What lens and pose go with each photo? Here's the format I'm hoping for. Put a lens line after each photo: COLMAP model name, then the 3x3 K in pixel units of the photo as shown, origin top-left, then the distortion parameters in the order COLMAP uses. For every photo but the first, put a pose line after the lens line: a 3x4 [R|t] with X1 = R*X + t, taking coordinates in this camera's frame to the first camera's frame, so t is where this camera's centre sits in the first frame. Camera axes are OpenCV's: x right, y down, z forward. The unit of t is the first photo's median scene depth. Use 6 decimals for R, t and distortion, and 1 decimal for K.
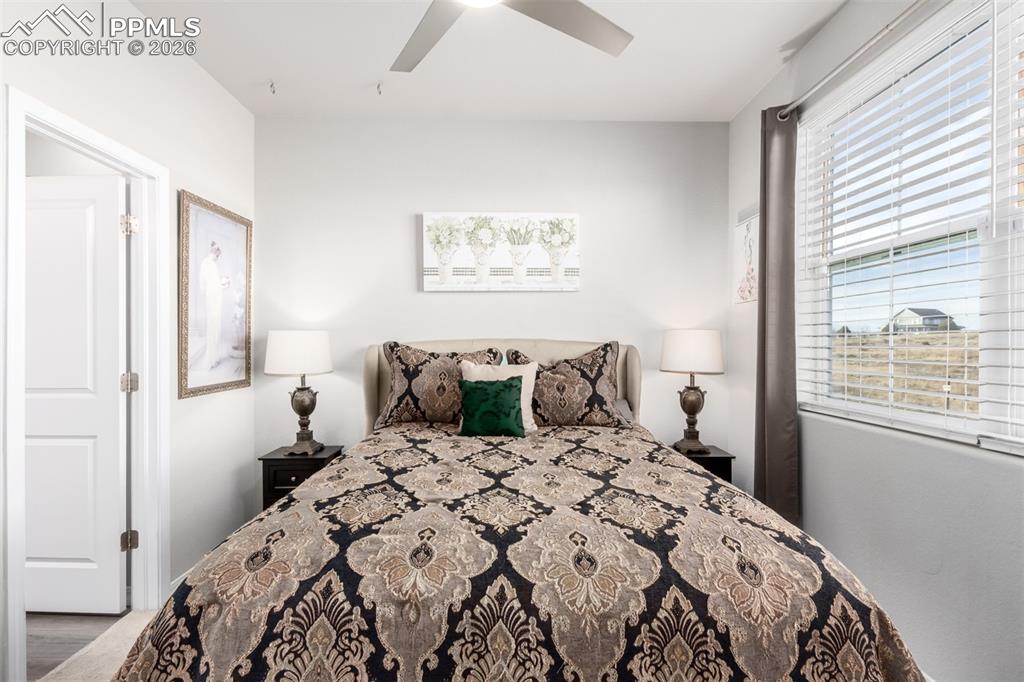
lens RADIAL K [[463.6, 0, 510.3], [0, 463.6, 345.1], [0, 0, 1]] dist [0.007482, 0.000203]
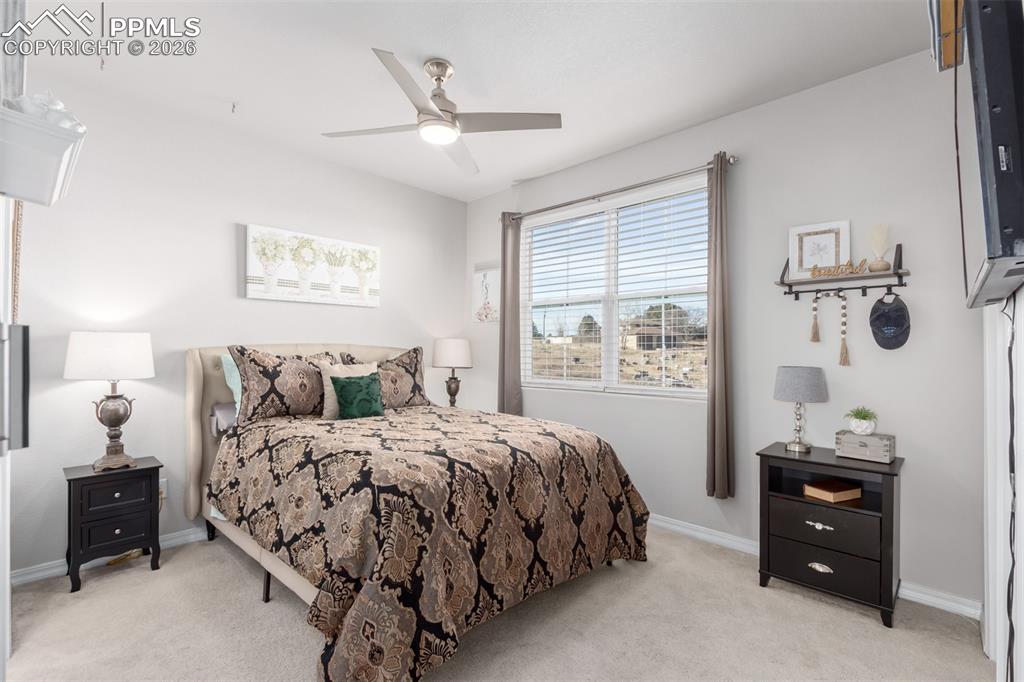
lens RADIAL K [[463.6, 0, 514.4], [0, 463.6, 344.7], [0, 0, 1]] dist [0.007482, 0.000203]
pose [[0.704662, 0.010045, 0.709472, -0.540824], [-0.003991, 0.999940, -0.010193, -0.001022], [-0.709532, 0.004351, 0.704659, -0.192946]]
